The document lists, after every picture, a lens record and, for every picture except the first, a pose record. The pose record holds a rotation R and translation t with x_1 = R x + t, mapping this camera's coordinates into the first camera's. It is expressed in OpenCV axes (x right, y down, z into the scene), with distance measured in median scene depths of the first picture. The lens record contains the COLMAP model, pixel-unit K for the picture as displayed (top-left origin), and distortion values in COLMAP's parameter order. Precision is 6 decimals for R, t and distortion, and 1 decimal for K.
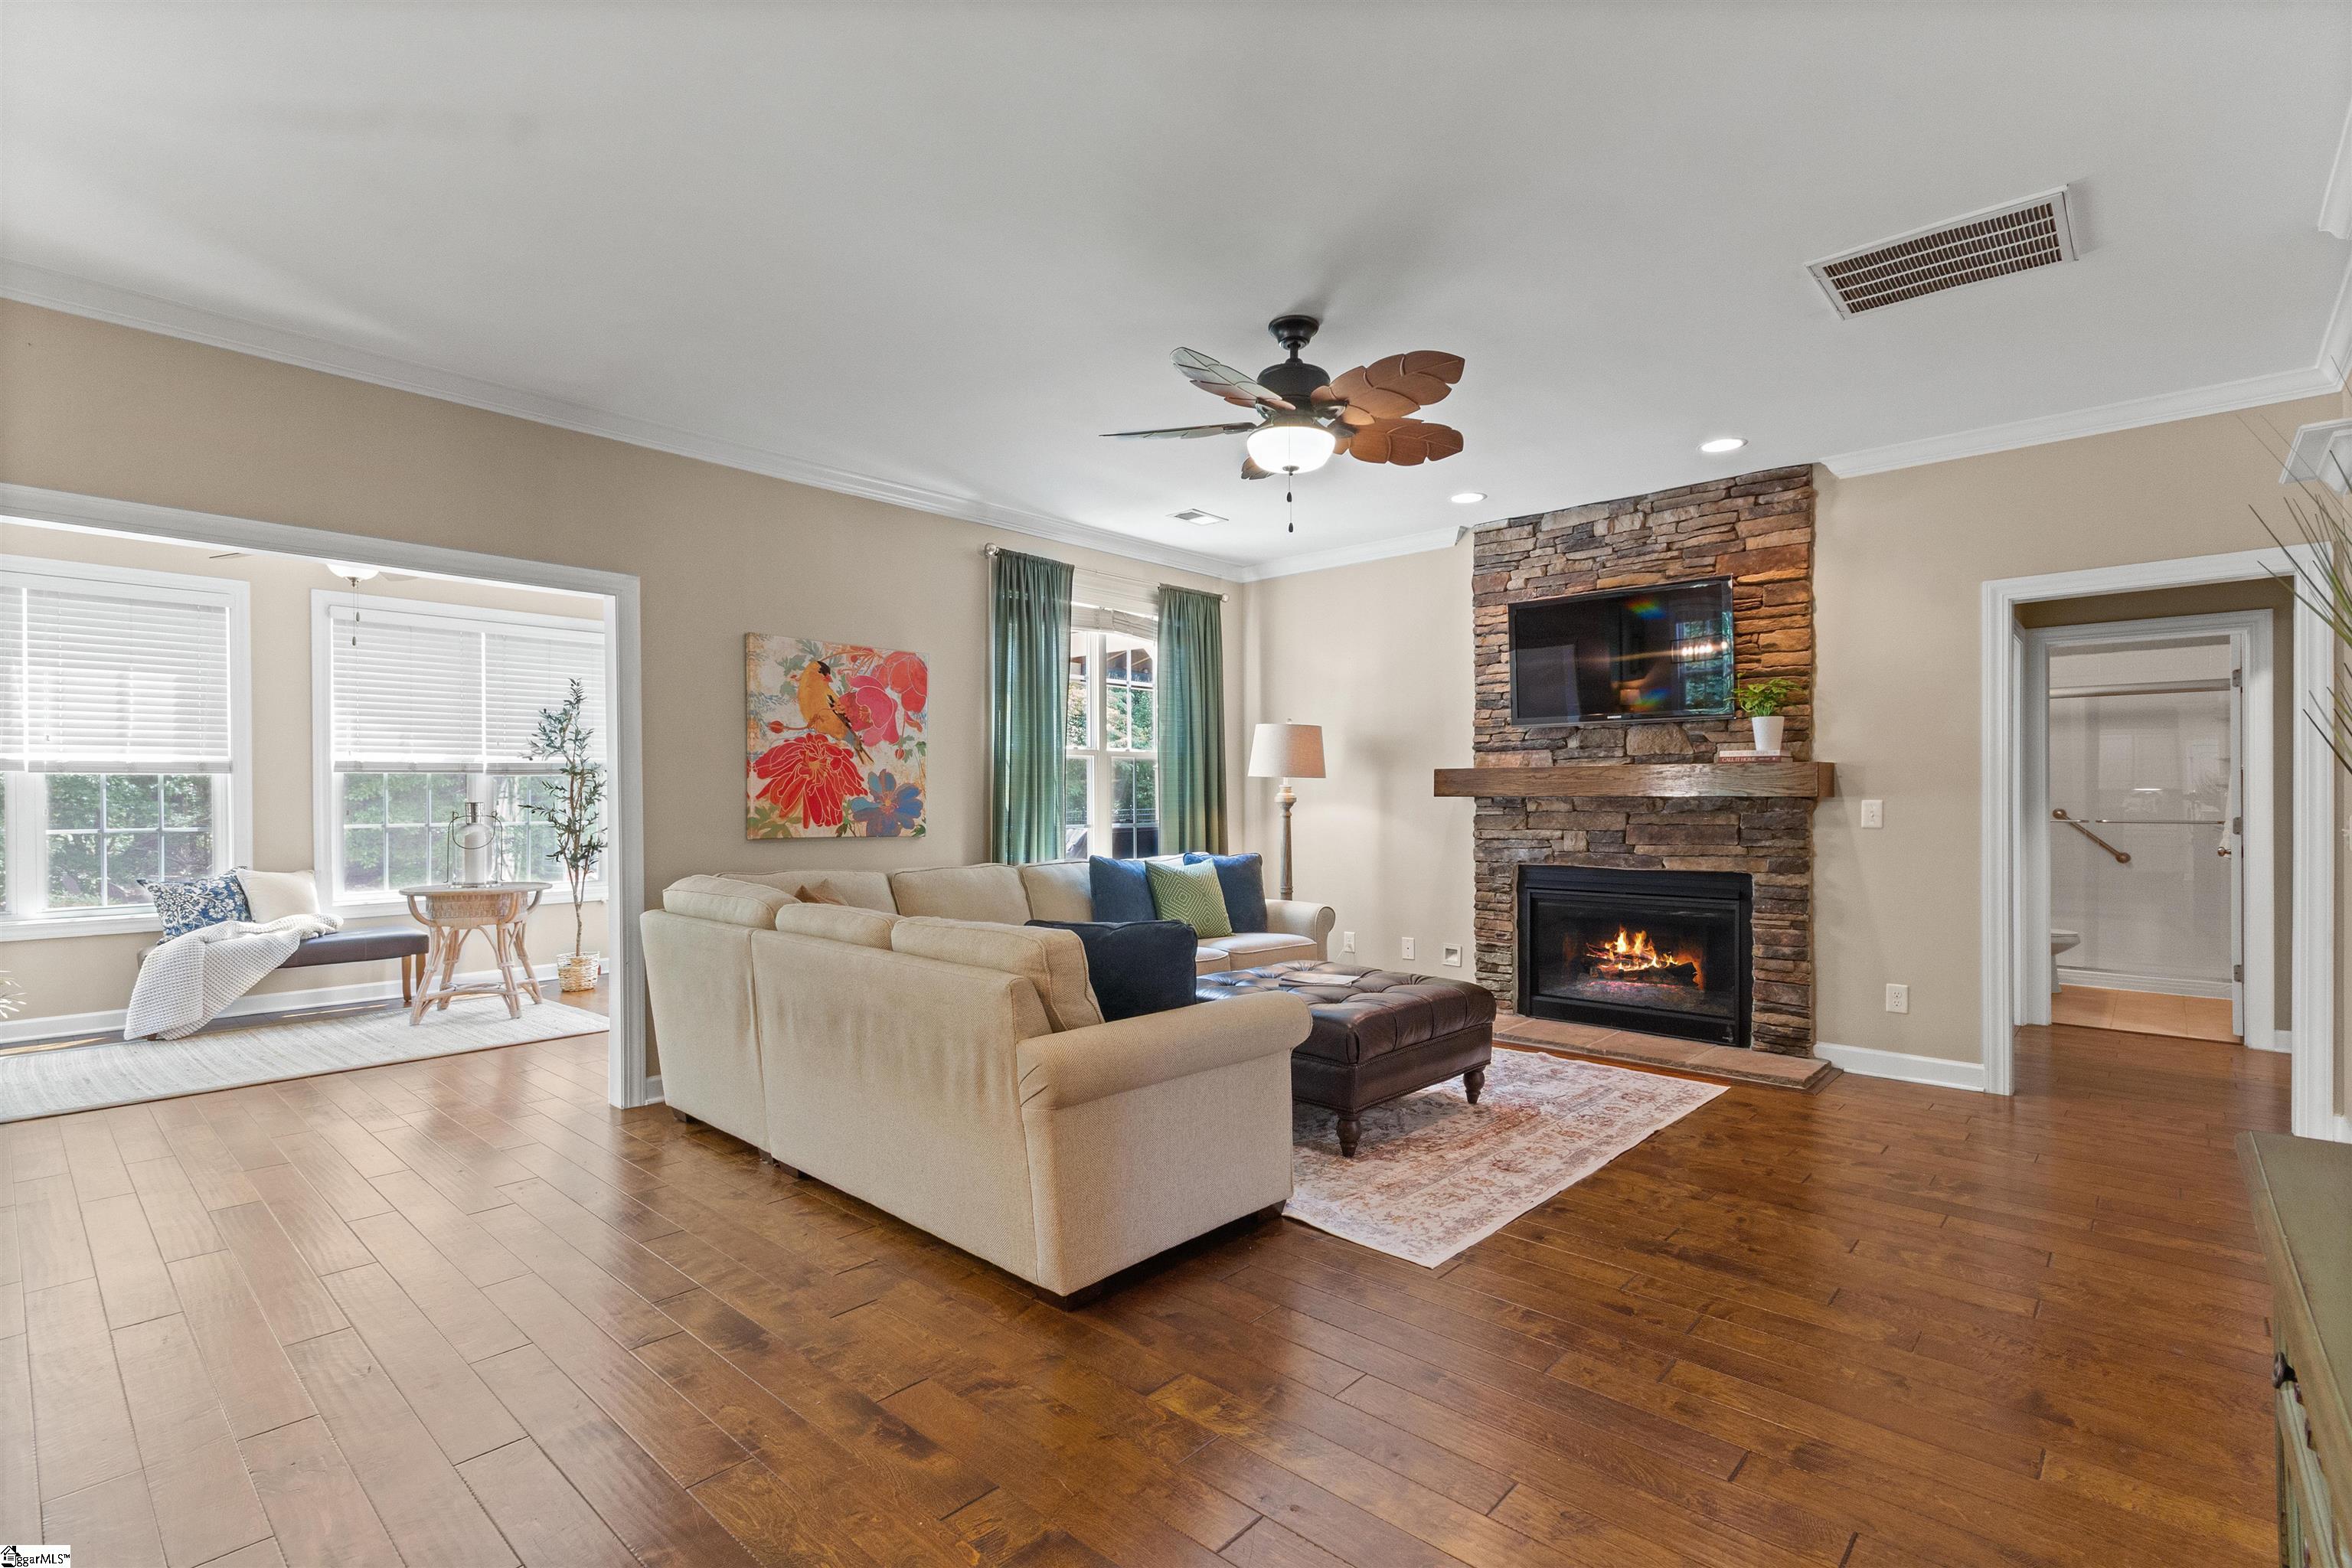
lens RADIAL K [[1105.8, 0, 1199.0], [0, 1105.8, 816.6], [0, 0, 1]] dist [0.005204, 0.001476]
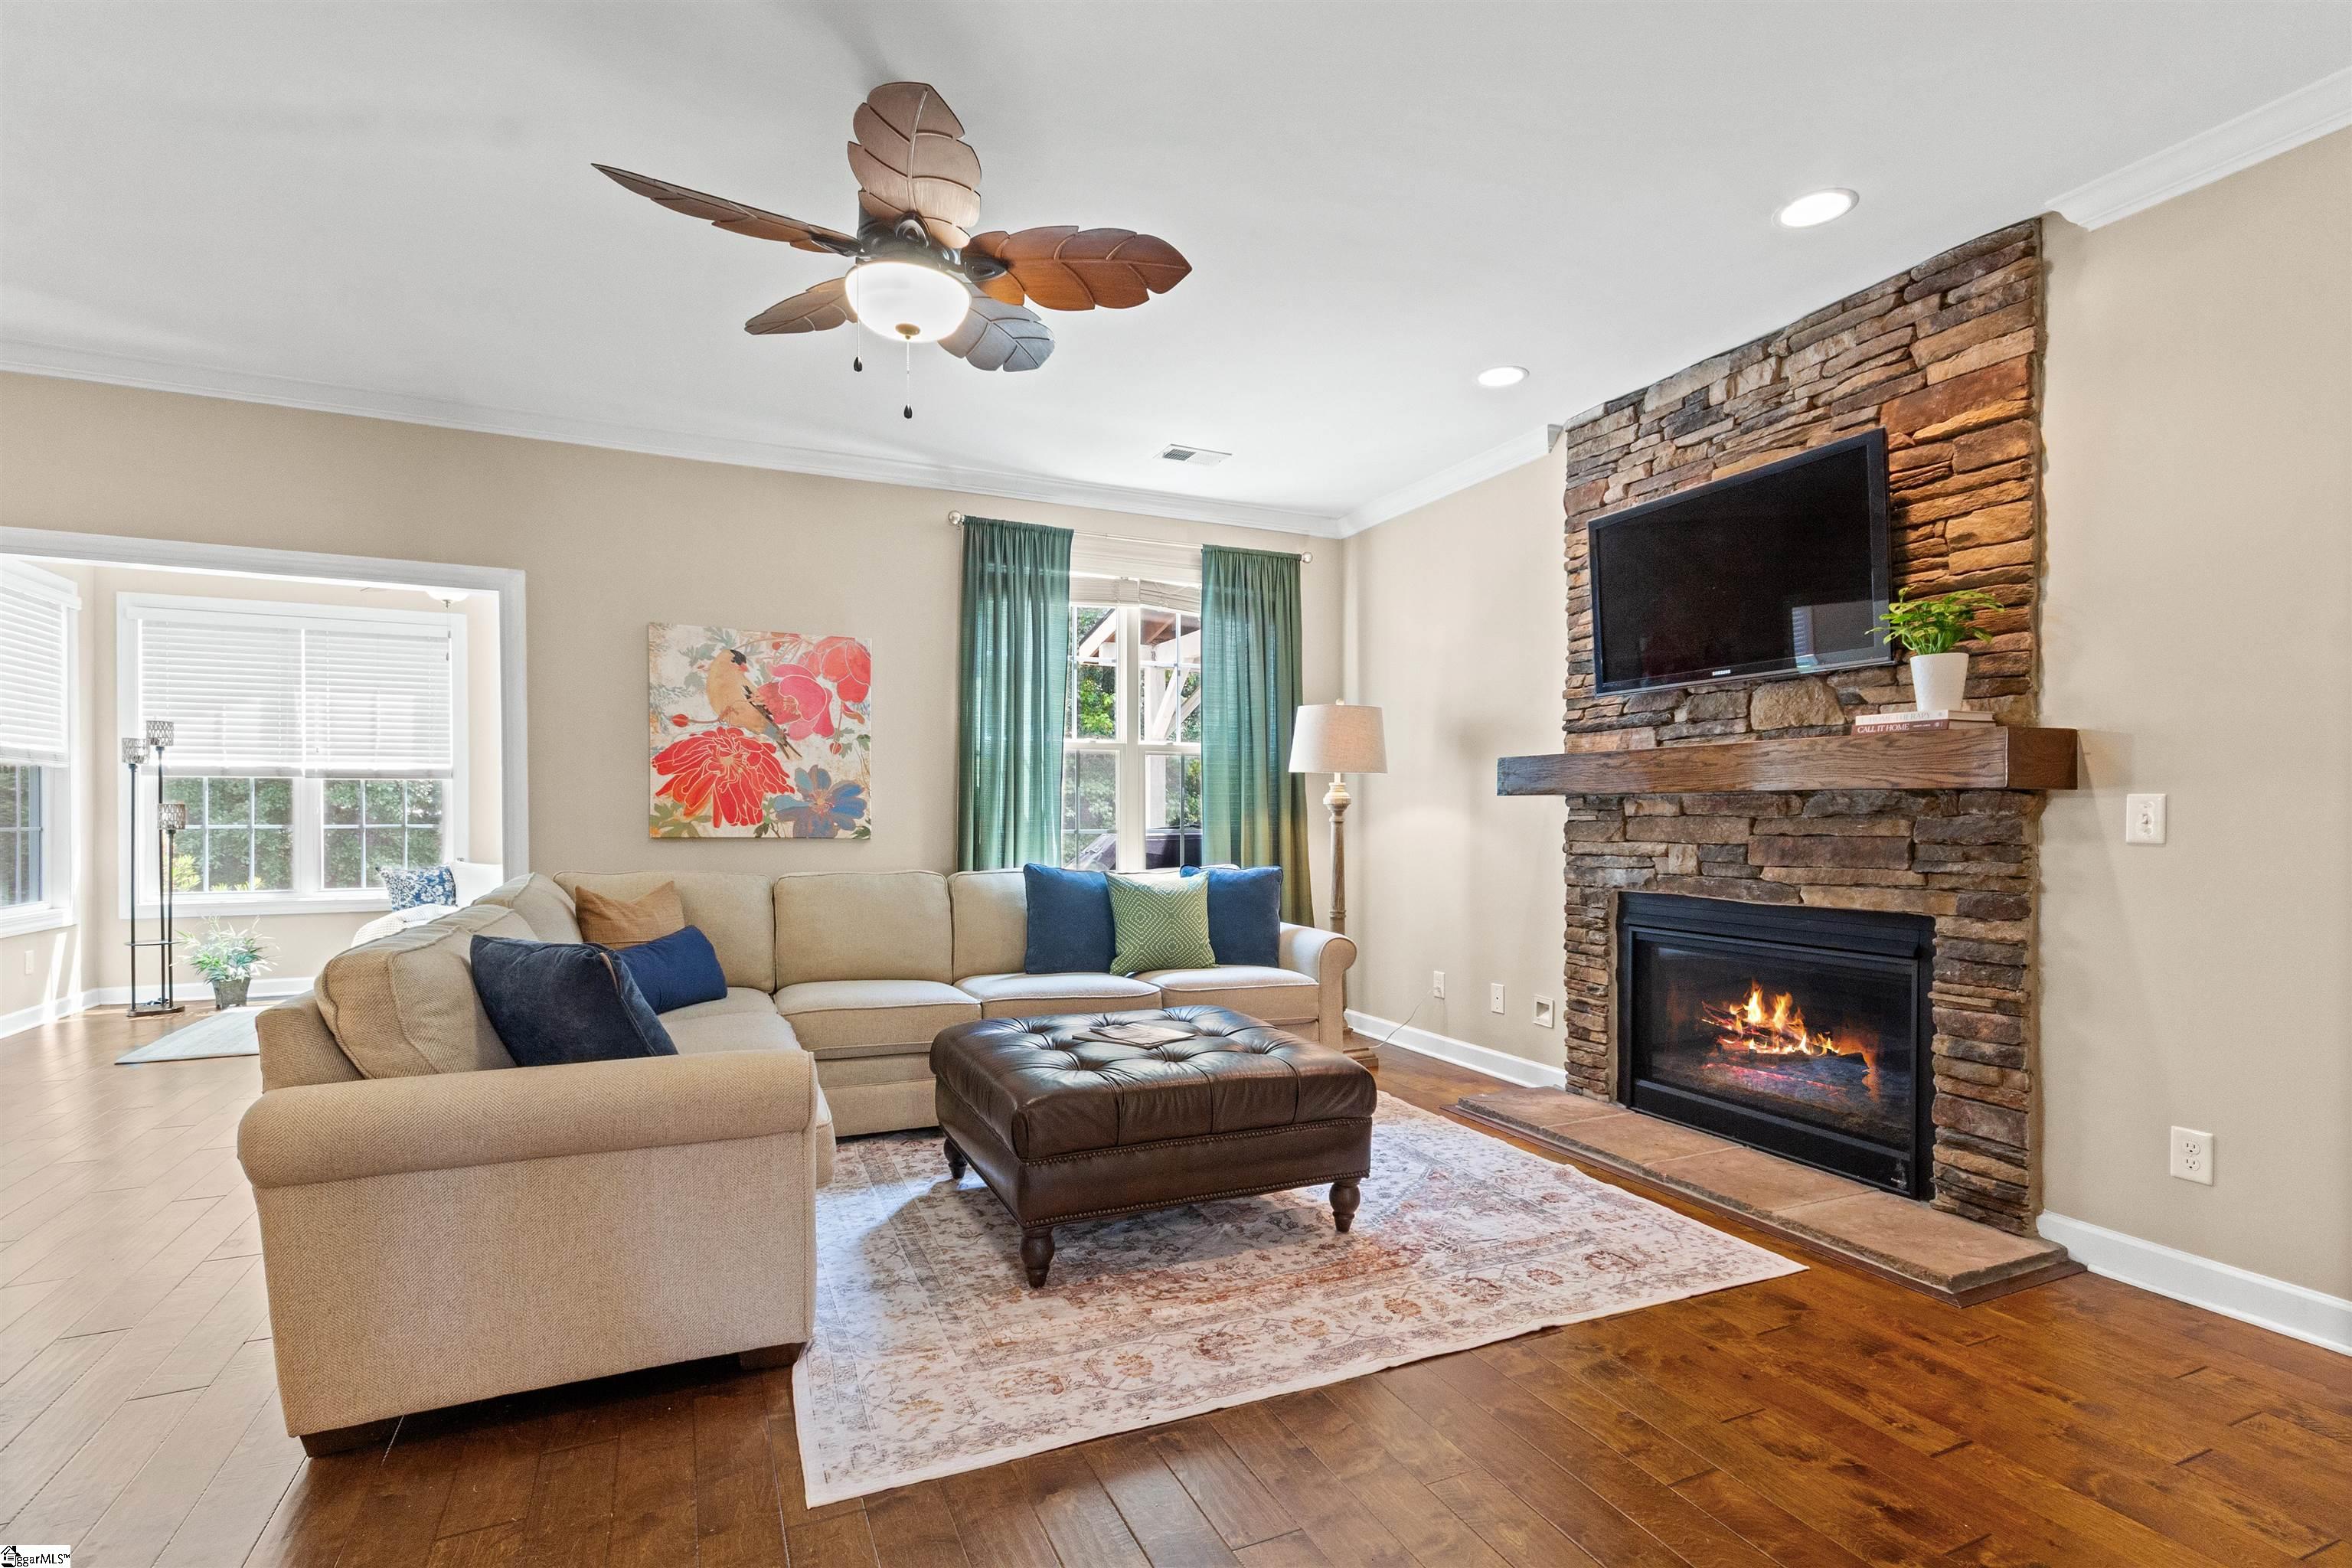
lens RADIAL K [[1105.8, 0, 1186.8], [0, 1105.8, 832.8], [0, 0, 1]] dist [0.005204, 0.001476]
pose [[0.915852, 0.010700, -0.401372, 0.367848], [-0.010113, 0.999942, 0.003580, 0.007291], [0.401388, 0.000781, 0.915908, 0.276865]]
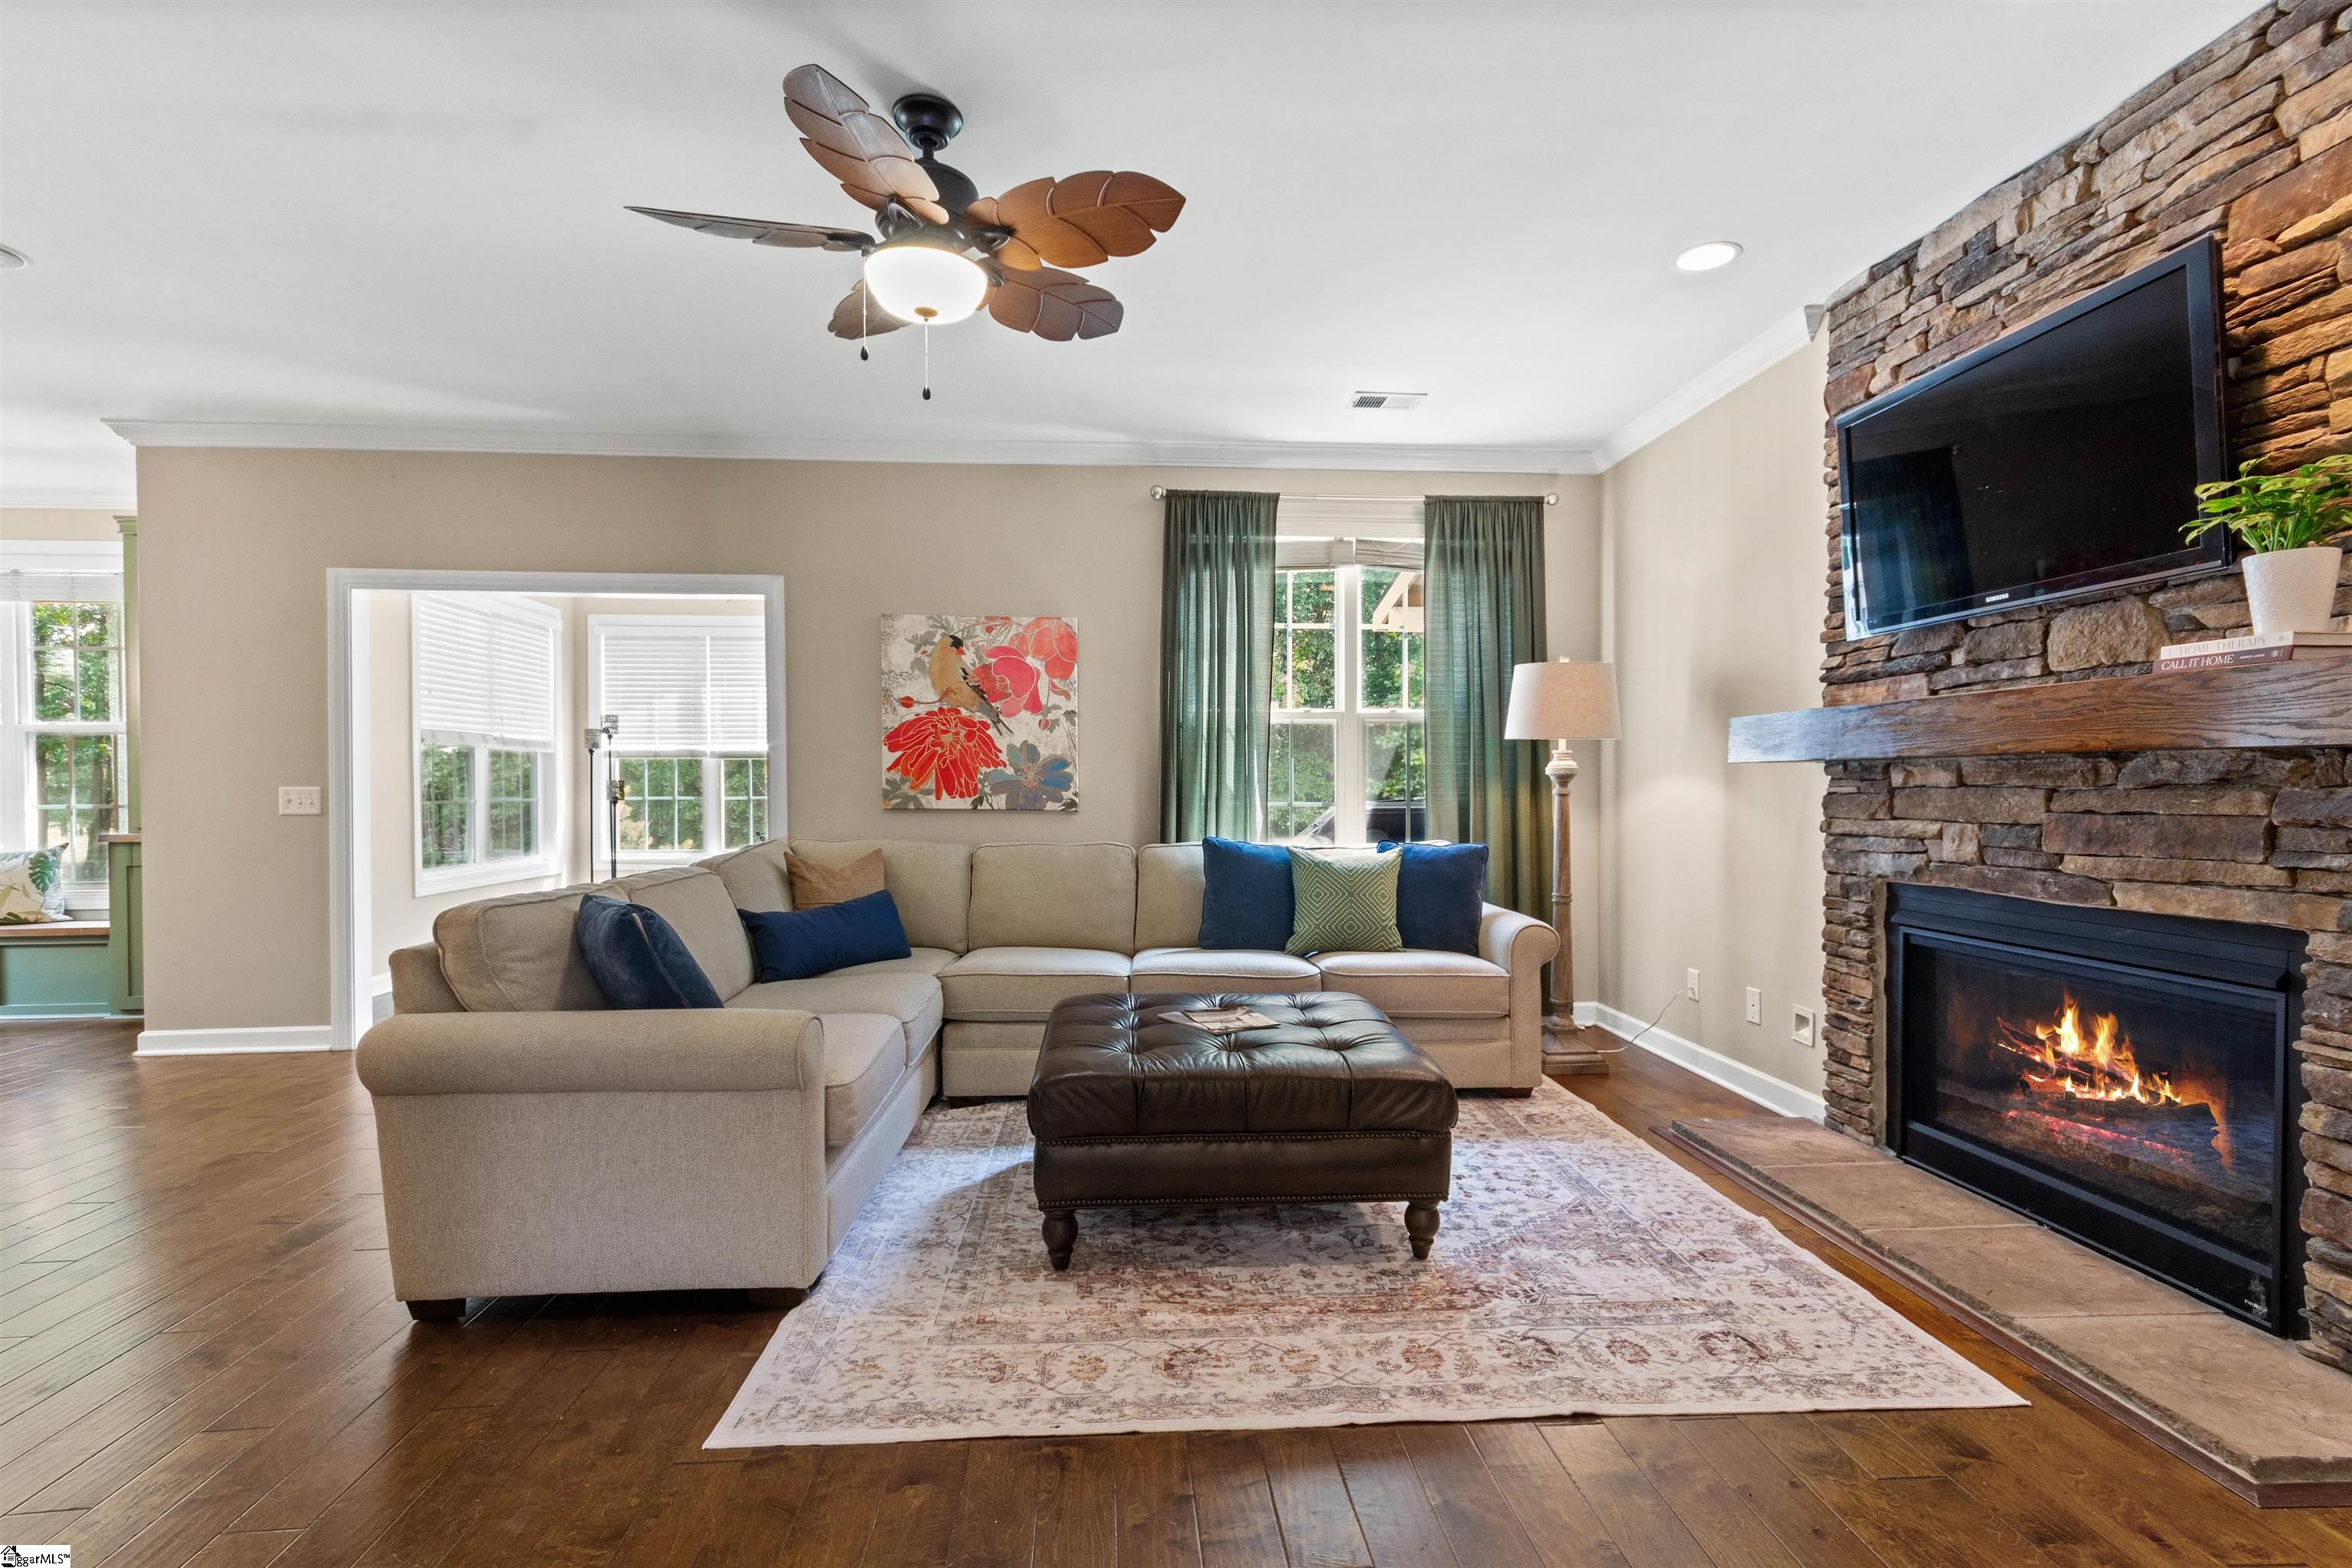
lens RADIAL K [[1105.8, 0, 1181.1], [0, 1105.8, 809.7], [0, 0, 1]] dist [0.005204, 0.001476]
pose [[0.714368, 0.016389, -0.699578, 0.489945], [-0.010685, 0.999865, 0.012513, 0.004219], [0.699688, -0.001463, 0.714447, 0.398990]]
